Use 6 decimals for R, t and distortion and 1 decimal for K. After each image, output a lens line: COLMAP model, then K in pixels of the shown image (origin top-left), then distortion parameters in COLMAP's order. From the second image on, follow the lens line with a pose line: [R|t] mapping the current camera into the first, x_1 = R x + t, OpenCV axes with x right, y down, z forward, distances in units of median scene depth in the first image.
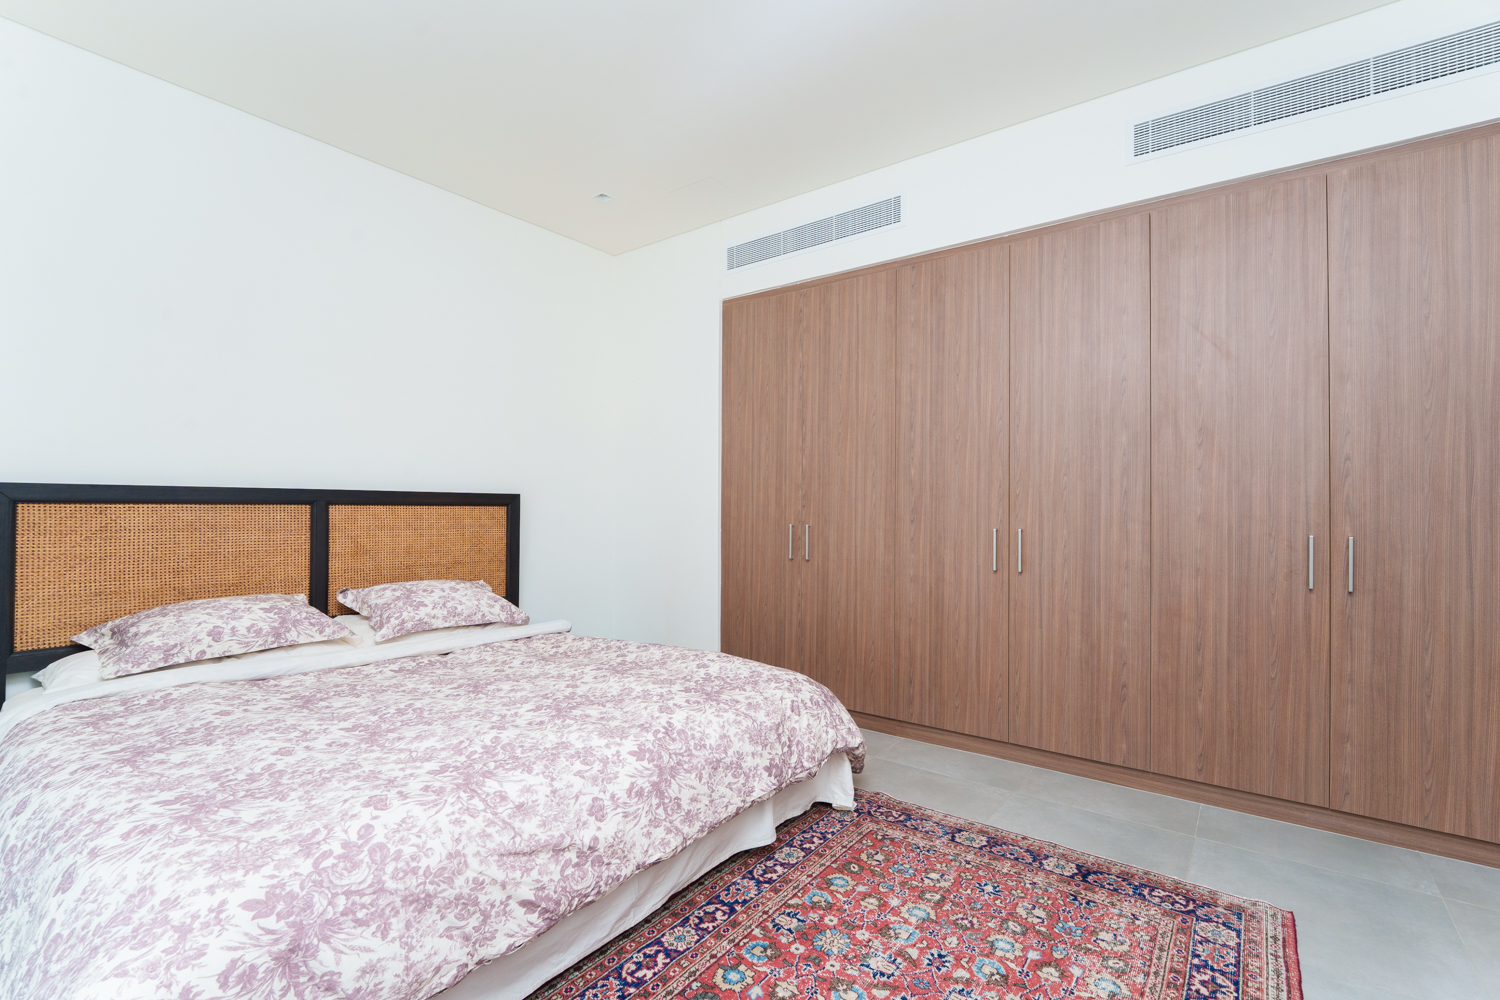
lens RADIAL K [[685.6, 0, 751.5], [0, 685.6, 500.0], [0, 0, 1]] dist [-0.010408, -0.001121]
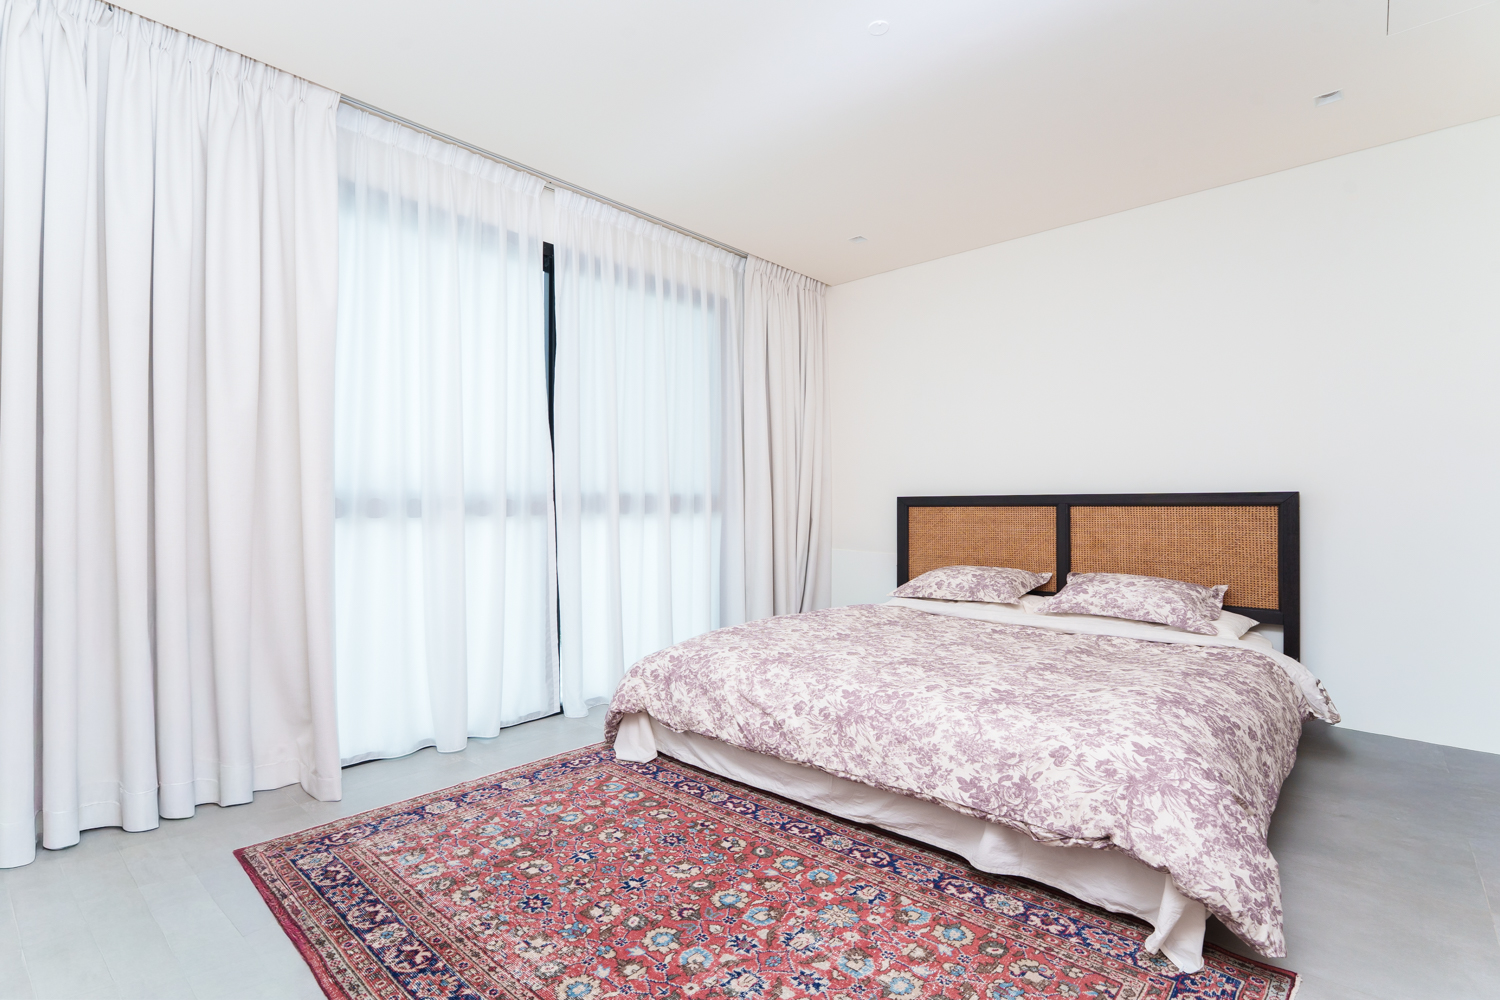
lens RADIAL K [[586.6, 0, 752.6], [0, 586.6, 504.2], [0, 0, 1]] dist [-0.003151, -0.000197]
pose [[-0.007811, -0.009406, -0.999925, 0.803342], [0.012772, 0.999873, -0.009505, 0.009668], [0.999888, -0.012845, -0.007690, 0.681999]]
